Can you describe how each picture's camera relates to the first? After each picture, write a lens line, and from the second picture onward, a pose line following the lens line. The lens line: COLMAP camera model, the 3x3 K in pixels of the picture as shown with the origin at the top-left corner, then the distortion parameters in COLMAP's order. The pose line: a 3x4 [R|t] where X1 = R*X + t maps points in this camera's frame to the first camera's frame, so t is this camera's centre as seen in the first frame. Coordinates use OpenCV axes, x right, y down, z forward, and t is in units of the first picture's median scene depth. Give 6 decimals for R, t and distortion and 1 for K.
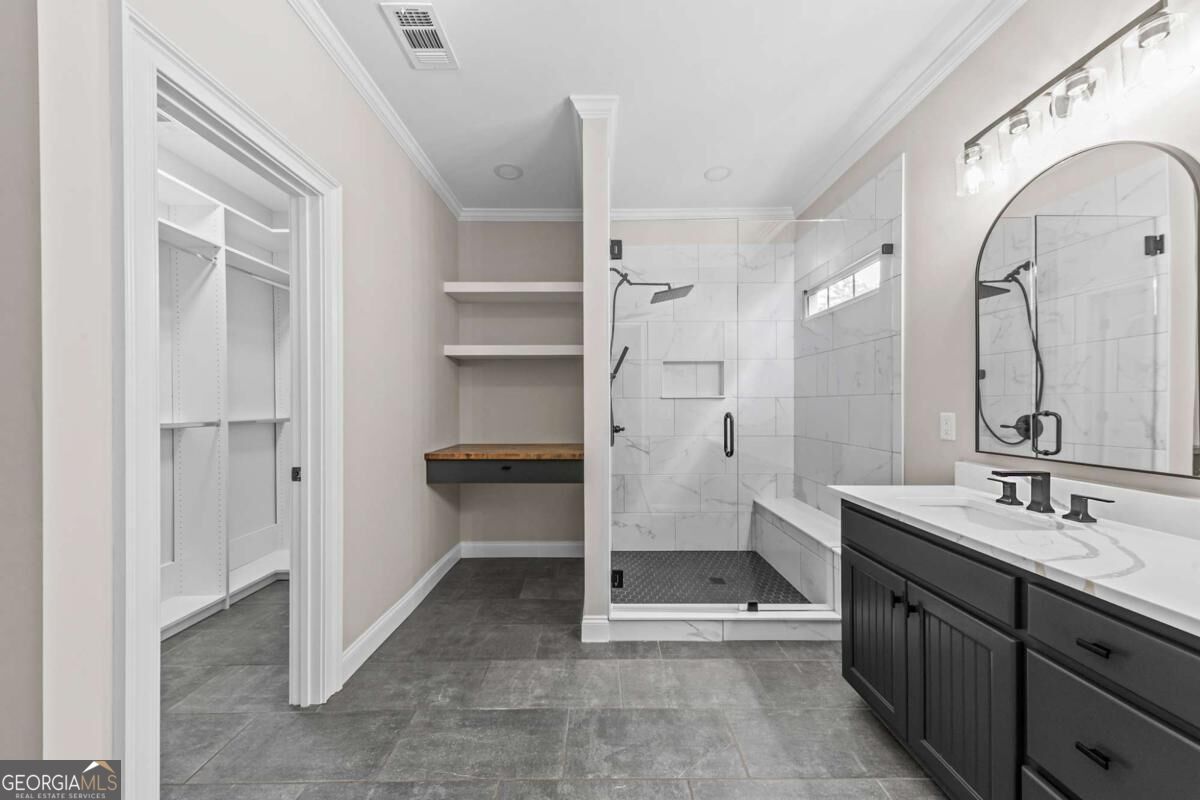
lens RADIAL K [[405.9, 0, 629.8], [0, 405.9, 409.3], [0, 0, 1]] dist [0.020596, -0.004393]
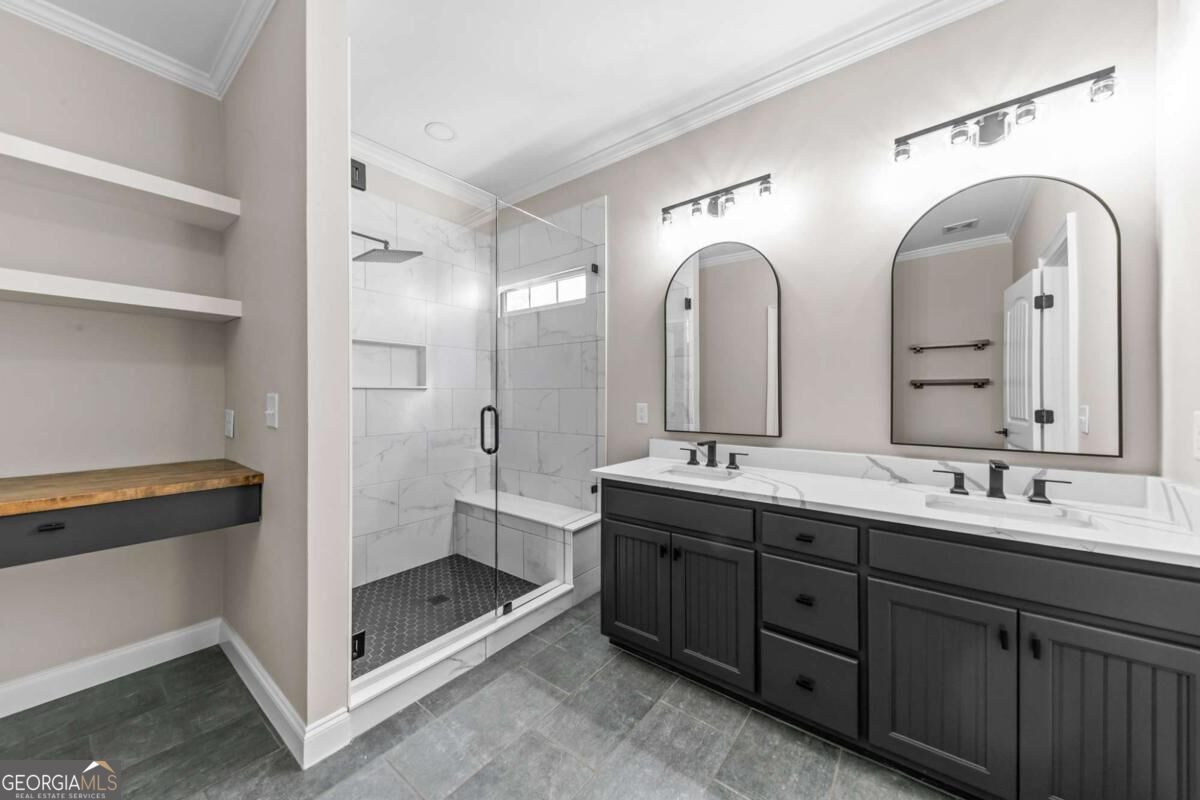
lens RADIAL K [[408.5, 0, 596.8], [0, 408.5, 399.1], [0, 0, 1]] dist [0.020586, -0.006563]
pose [[0.645036, -0.002854, 0.764147, -0.321986], [0.005877, 0.999982, -0.001227, -0.004251], [-0.764130, 0.005283, 0.645041, 0.236958]]
